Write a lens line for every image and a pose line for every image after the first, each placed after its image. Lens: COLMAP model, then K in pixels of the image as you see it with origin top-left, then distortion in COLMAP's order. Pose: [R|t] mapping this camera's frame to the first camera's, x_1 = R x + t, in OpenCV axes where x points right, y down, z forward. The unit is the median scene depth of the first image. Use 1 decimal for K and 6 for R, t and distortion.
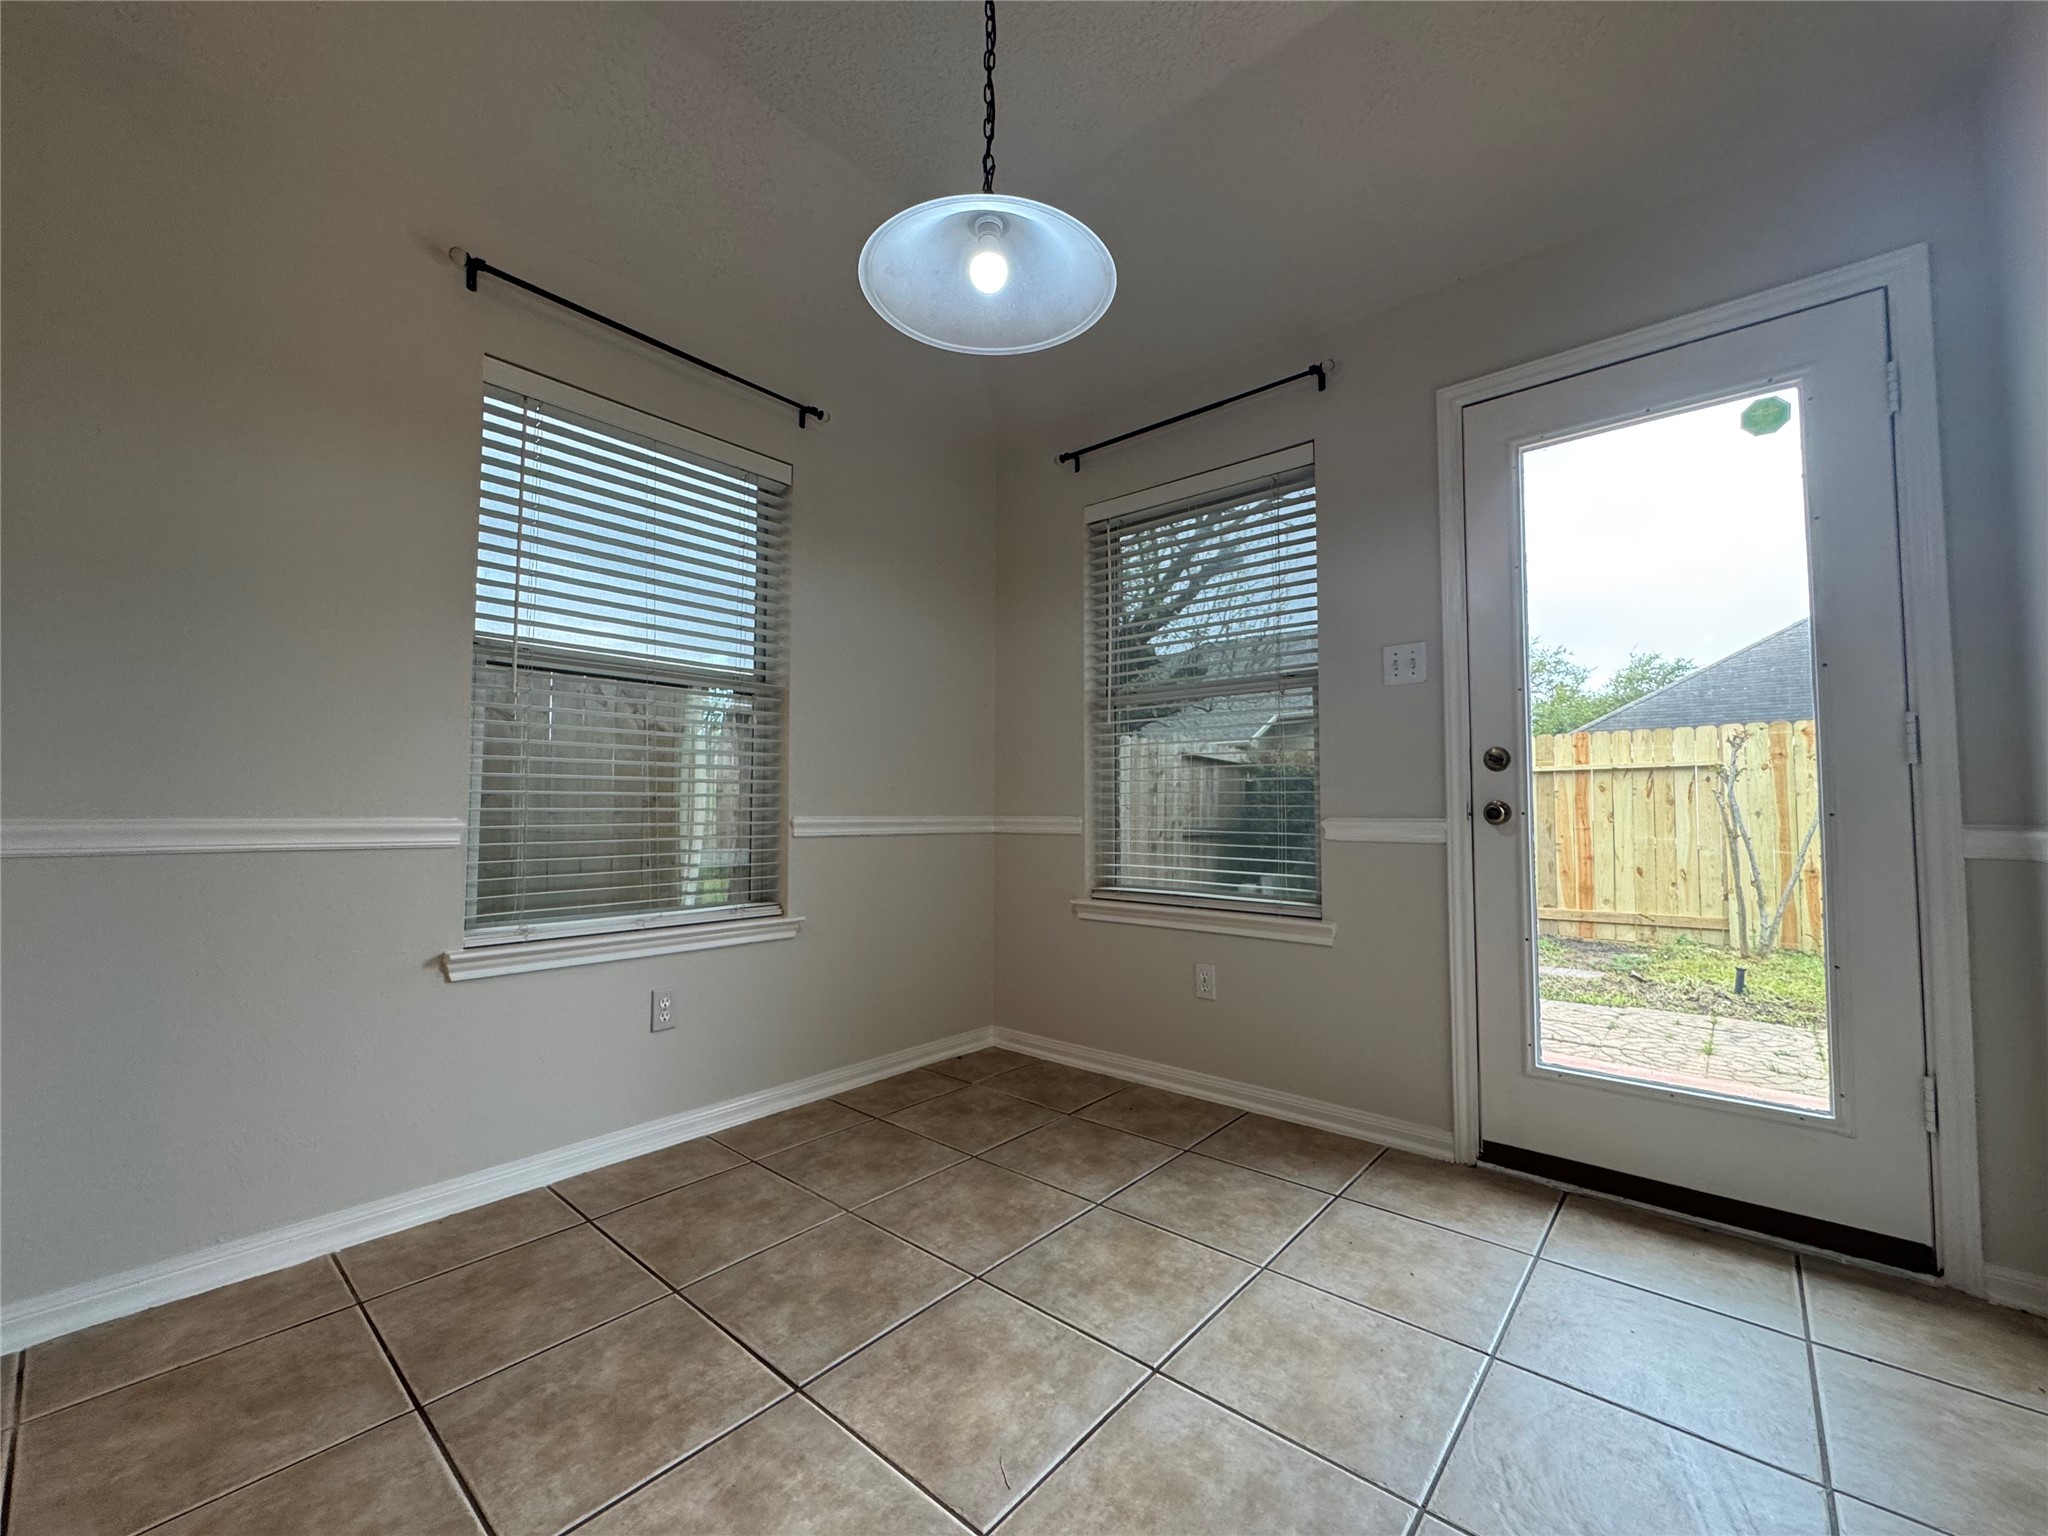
lens RADIAL K [[816.9, 0, 1025.0], [0, 816.9, 770.6], [0, 0, 1]] dist [-0.002610, -0.000005]
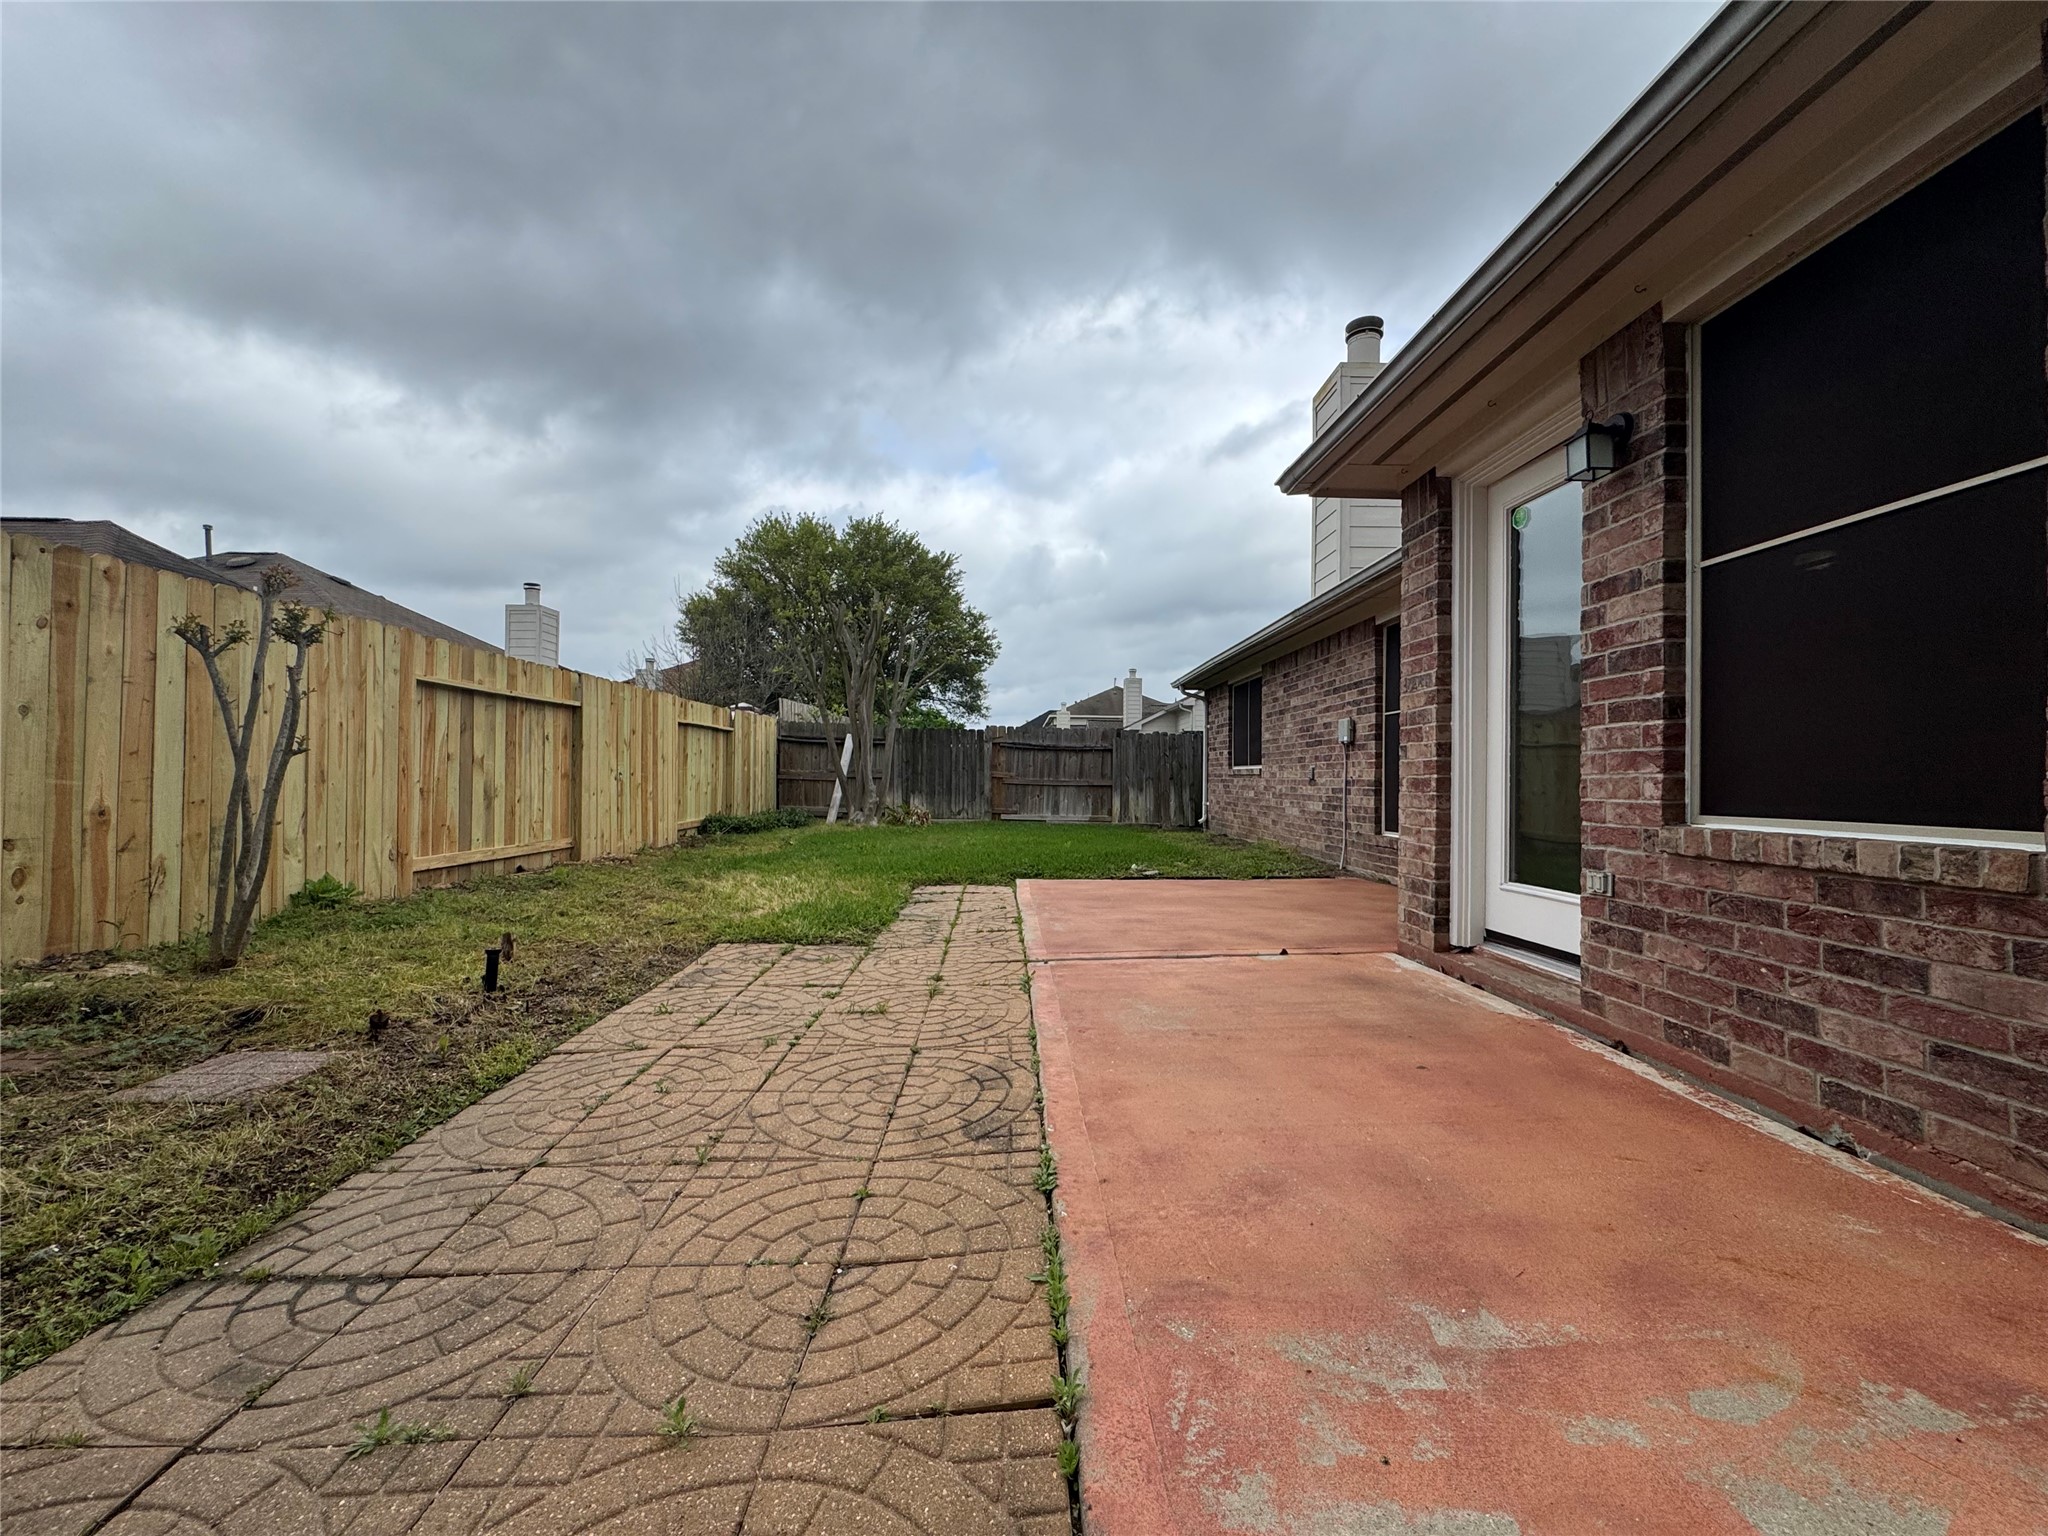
lens RADIAL K [[816.9, 0, 1016.7], [0, 816.9, 768.0], [0, 0, 1]] dist [-0.002610, -0.000005]
pose [[-0.665537, 0.003082, 0.746358, 0.090622], [-0.049142, 0.997641, -0.047940, 0.084653], [-0.744745, -0.068583, -0.663816, 0.878735]]
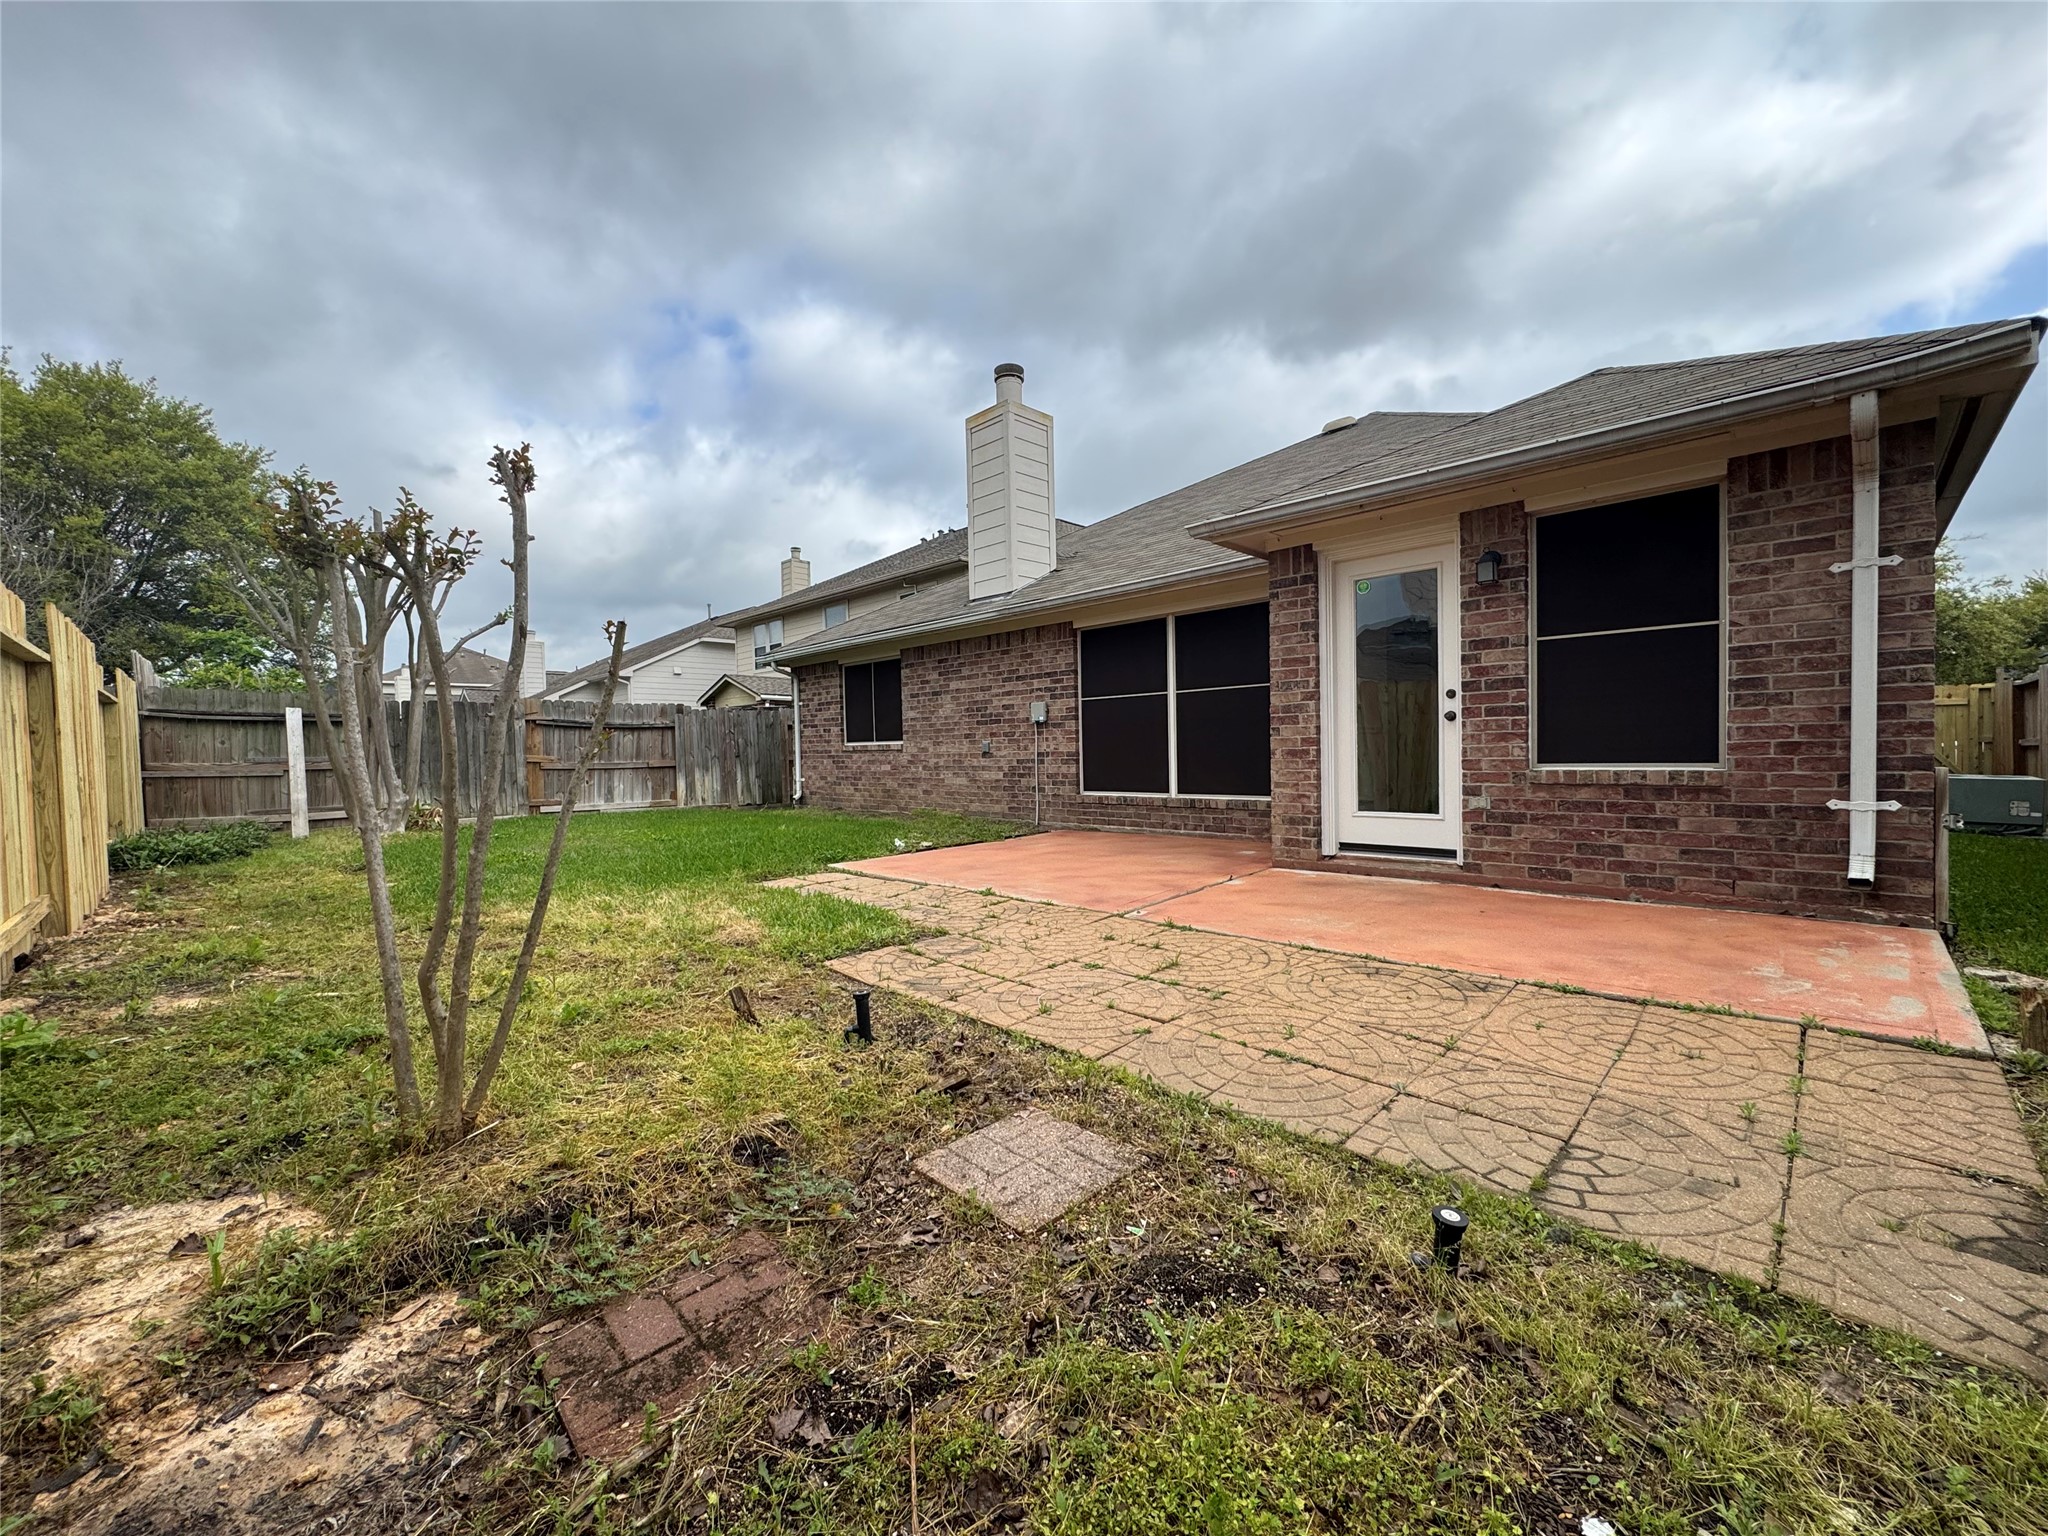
lens RADIAL K [[816.9, 0, 1019.1], [0, 816.9, 774.5], [0, 0, 1]] dist [-0.002610, -0.000005]
pose [[-0.996707, 0.019918, 0.078605, 0.569021], [0.018486, 0.999650, -0.018899, 0.088157], [-0.078954, -0.017383, -0.996727, 1.178812]]
